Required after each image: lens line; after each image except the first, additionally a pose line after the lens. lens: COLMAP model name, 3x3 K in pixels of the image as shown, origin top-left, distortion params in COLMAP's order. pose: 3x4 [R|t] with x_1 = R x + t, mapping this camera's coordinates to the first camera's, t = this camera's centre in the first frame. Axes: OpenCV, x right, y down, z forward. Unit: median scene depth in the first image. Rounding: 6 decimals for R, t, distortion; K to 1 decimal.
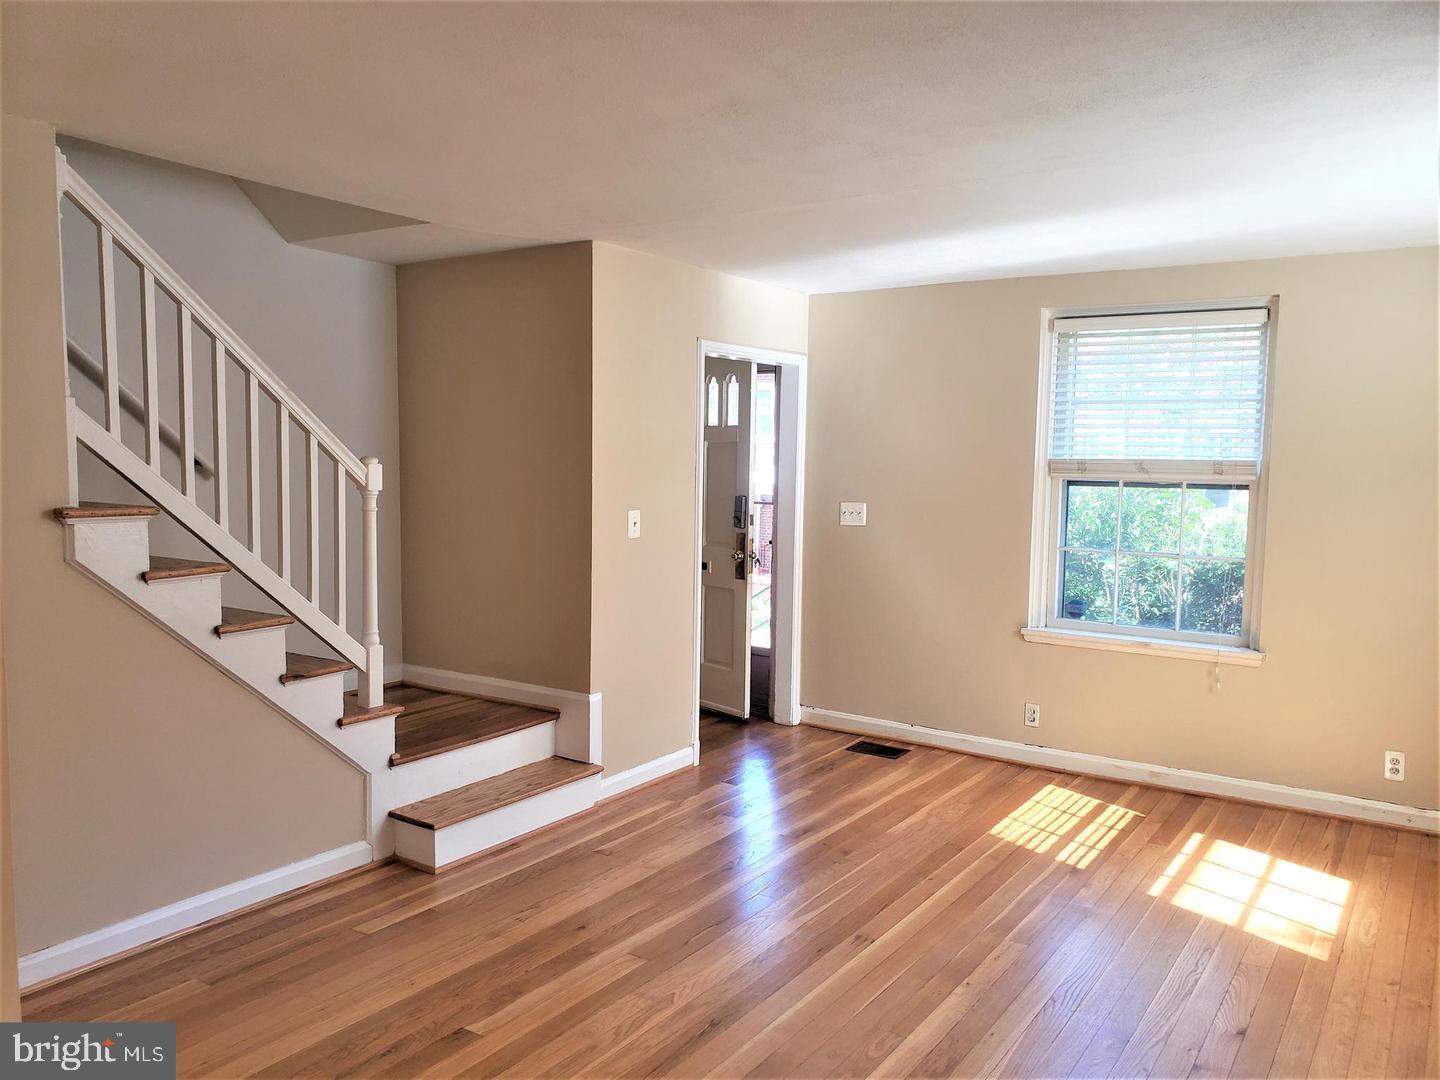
lens RADIAL K [[1123.7, 0, 728.8], [0, 1123.7, 545.4], [0, 0, 1]] dist [0.037457, -0.006542]
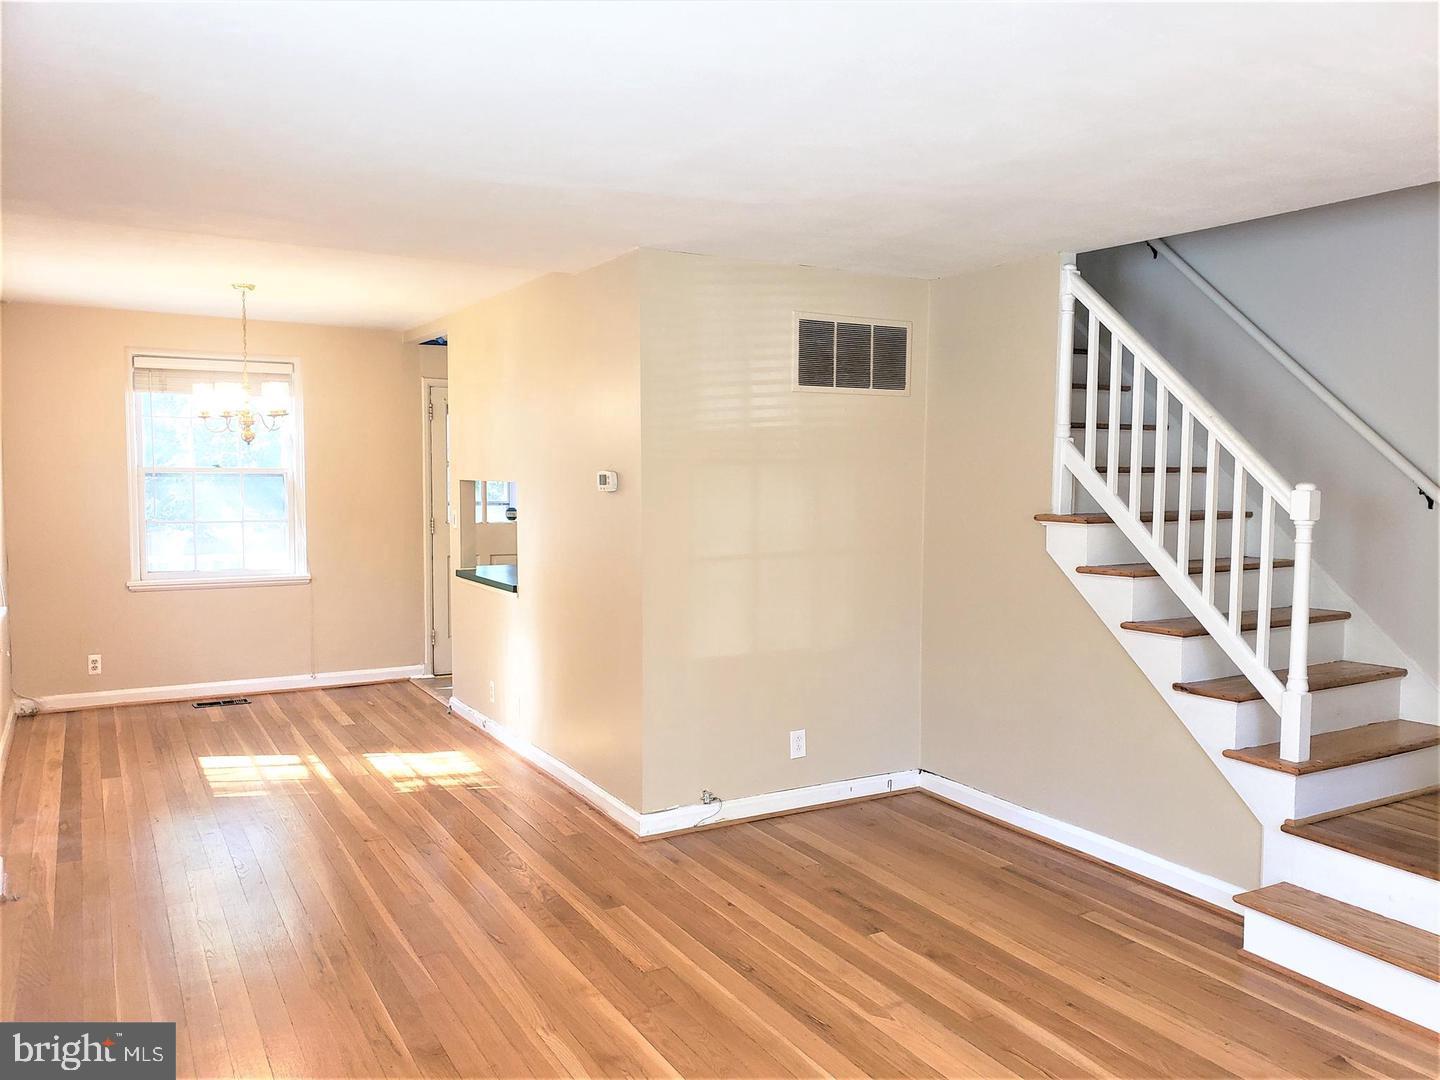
lens RADIAL K [[1123.7, 0, 728.8], [0, 1123.7, 545.4], [0, 0, 1]] dist [0.037457, -0.006542]
pose [[-0.450037, 0.046596, -0.891793, 0.571662], [-0.086601, 0.991654, 0.095516, -0.062266], [0.888801, 0.120215, -0.442246, 0.822793]]
